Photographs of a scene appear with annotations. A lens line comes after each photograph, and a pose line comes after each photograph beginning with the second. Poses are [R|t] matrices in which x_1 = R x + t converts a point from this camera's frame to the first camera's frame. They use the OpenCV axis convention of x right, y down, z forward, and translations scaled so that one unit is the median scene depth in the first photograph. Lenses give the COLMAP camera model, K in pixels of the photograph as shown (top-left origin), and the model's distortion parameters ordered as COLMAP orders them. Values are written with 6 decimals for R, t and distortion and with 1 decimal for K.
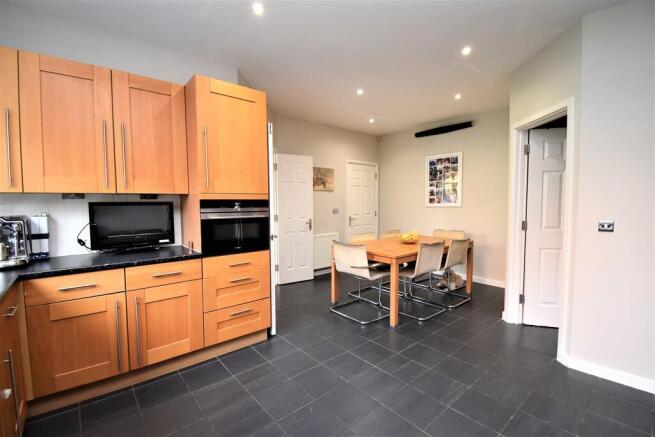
lens RADIAL K [[291.1, 0, 321.8], [0, 291.1, 217.6], [0, 0, 1]] dist [-0.000506, -0.000574]
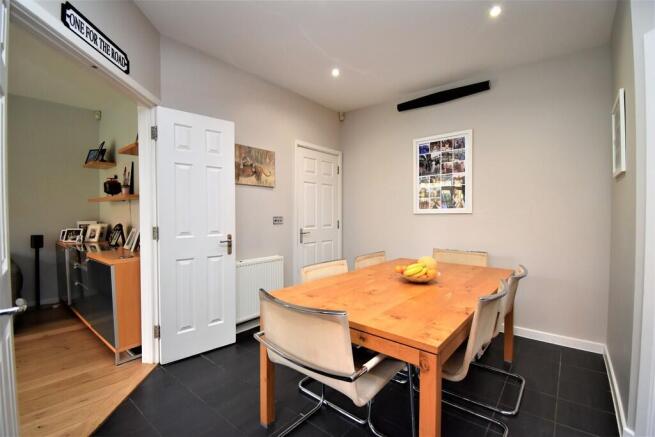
lens RADIAL K [[291.1, 0, 321.8], [0, 291.1, 217.6], [0, 0, 1]] dist [-0.000506, -0.000574]
pose [[0.985445, 0.002833, 0.169968, 0.036525], [0.004081, 0.999179, -0.040315, -0.003277], [-0.169943, 0.040422, 0.984625, 0.391761]]
